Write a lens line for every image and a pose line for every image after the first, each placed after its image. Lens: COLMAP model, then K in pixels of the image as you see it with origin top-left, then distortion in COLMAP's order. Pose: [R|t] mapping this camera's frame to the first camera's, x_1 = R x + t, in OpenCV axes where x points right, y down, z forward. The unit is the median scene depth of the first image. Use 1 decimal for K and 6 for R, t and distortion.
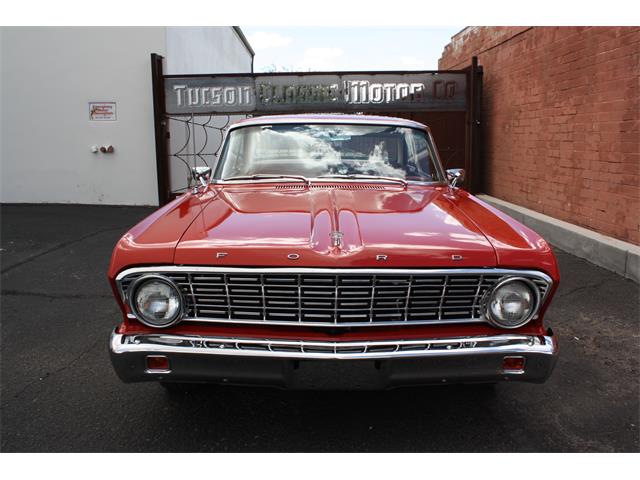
lens RADIAL K [[577.0, 0, 323.7], [0, 577.0, 239.7], [0, 0, 1]] dist [-0.152311, 0.135556]
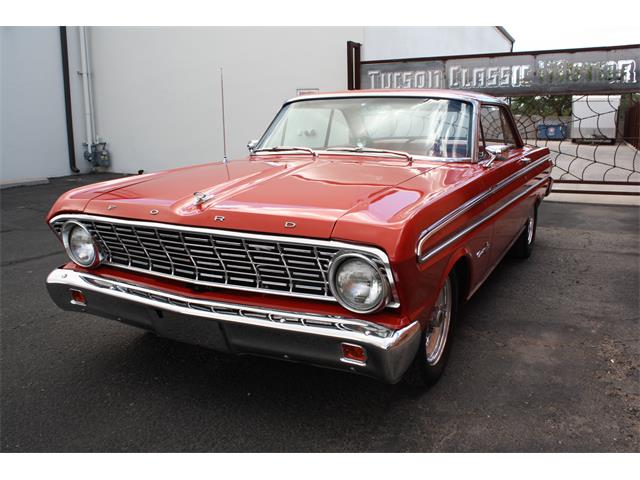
lens RADIAL K [[577.0, 0, 323.7], [0, 577.0, 239.7], [0, 0, 1]] dist [-0.152311, 0.135556]
pose [[0.884677, 0.085925, -0.458217, 0.378840], [-0.079293, 0.996280, 0.033732, 0.010193], [0.459411, 0.006492, 0.888200, 0.102199]]
